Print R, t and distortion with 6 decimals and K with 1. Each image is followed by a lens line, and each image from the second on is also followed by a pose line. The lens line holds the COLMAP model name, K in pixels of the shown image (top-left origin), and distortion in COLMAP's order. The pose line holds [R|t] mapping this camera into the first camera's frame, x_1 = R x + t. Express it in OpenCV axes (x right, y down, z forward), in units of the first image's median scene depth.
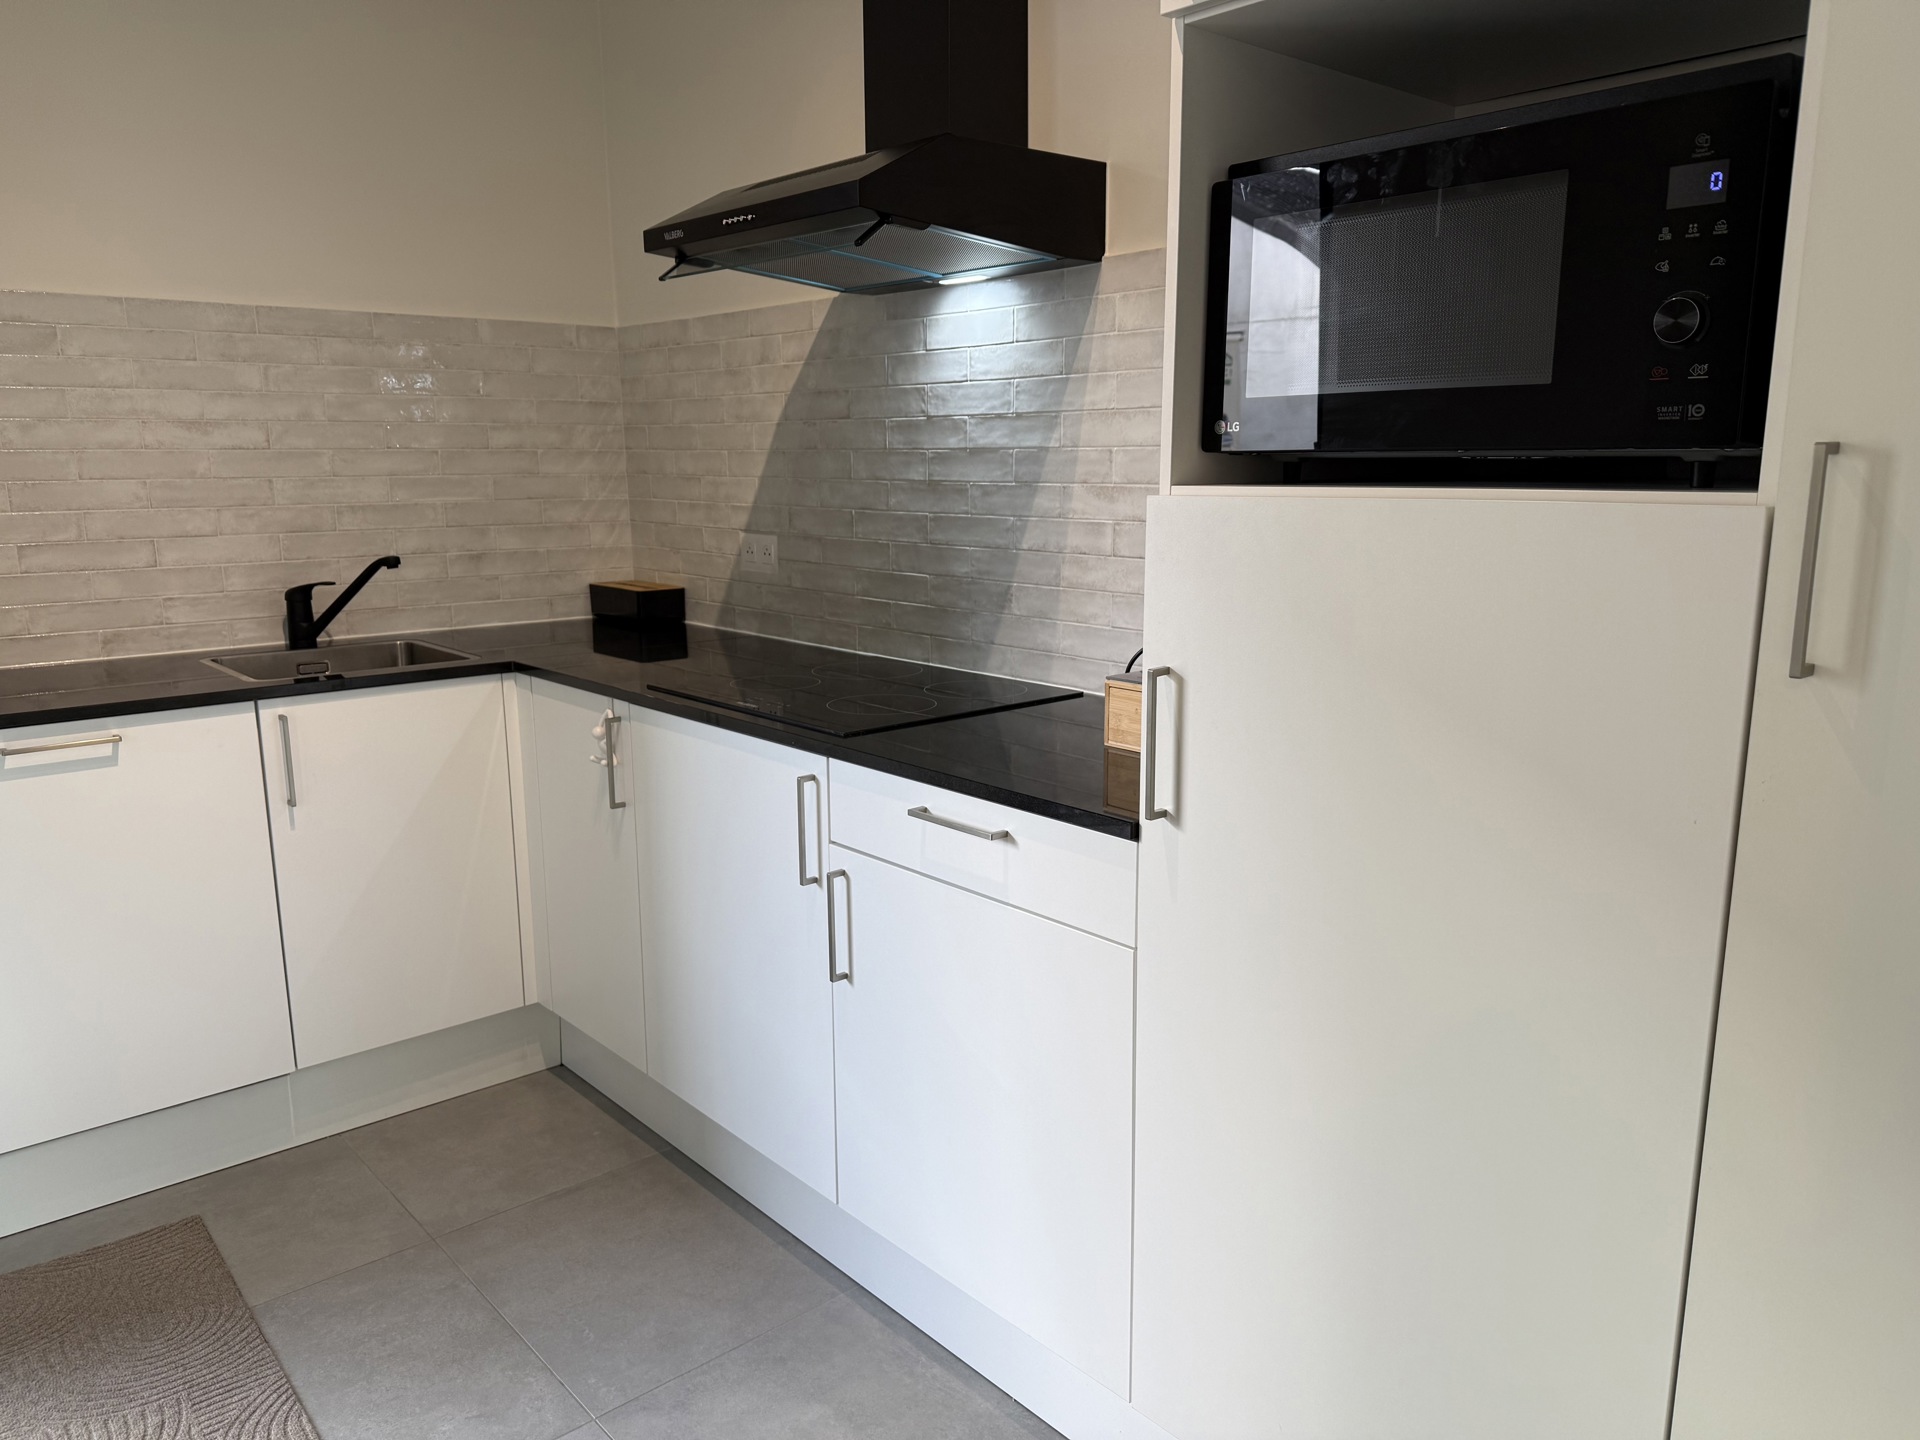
lens RADIAL K [[1361.8, 0, 960.0], [0, 1361.8, 720.0], [0, 0, 1]] dist [0.030310, -0.031974]
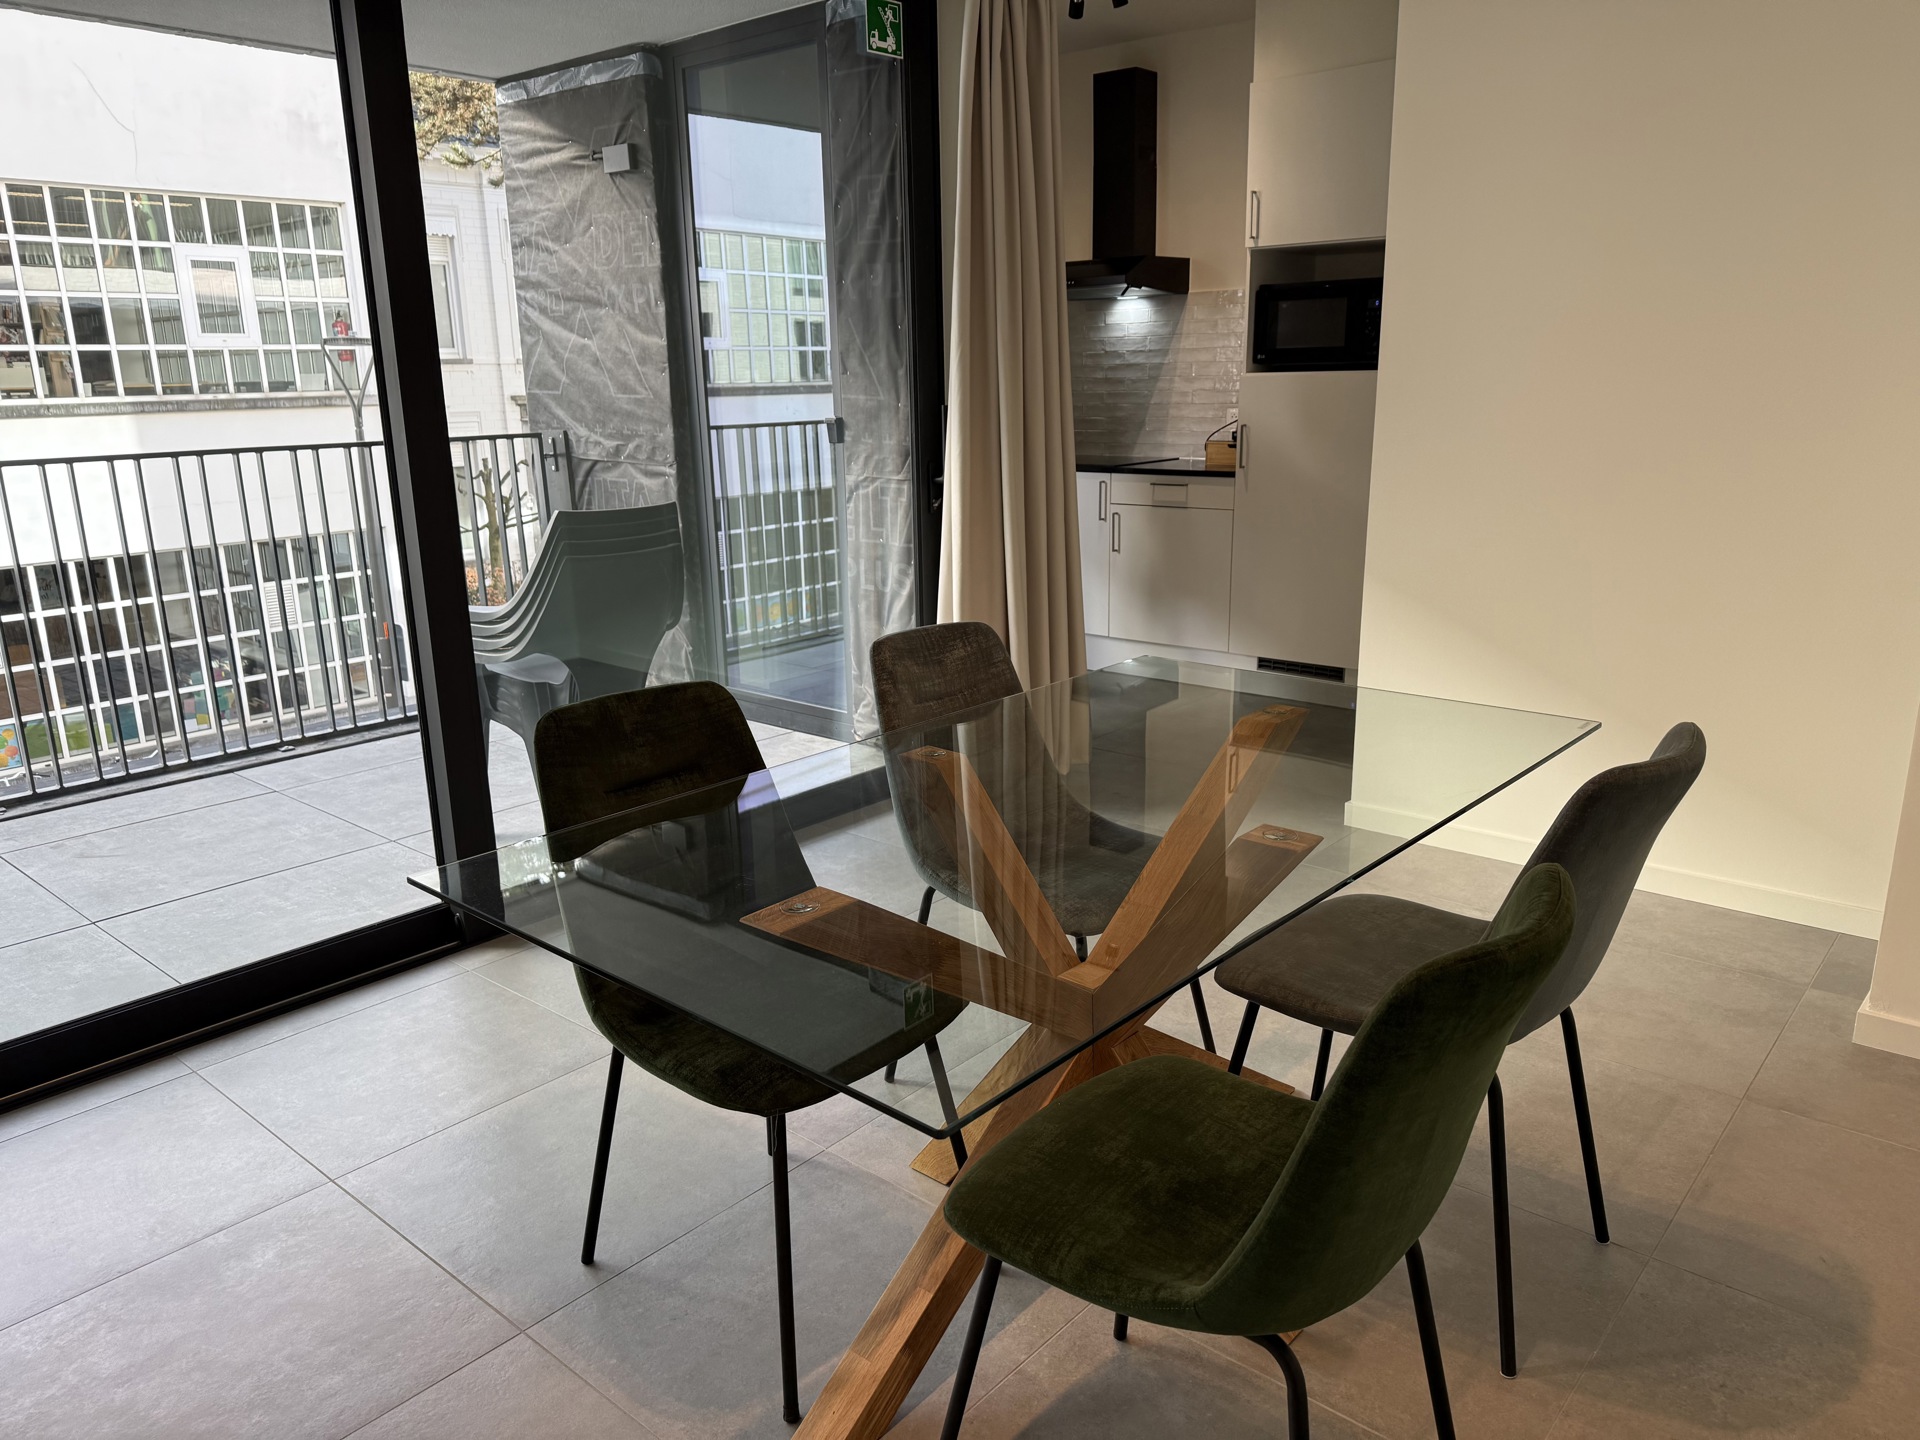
lens RADIAL K [[1361.8, 0, 960.0], [0, 1361.8, 720.0], [0, 0, 1]] dist [0.030310, -0.031974]
pose [[0.992651, -0.048810, 0.110730, -0.630965], [0.042042, 0.997150, 0.062649, 0.294080], [-0.113472, -0.057533, 0.991874, -1.552144]]
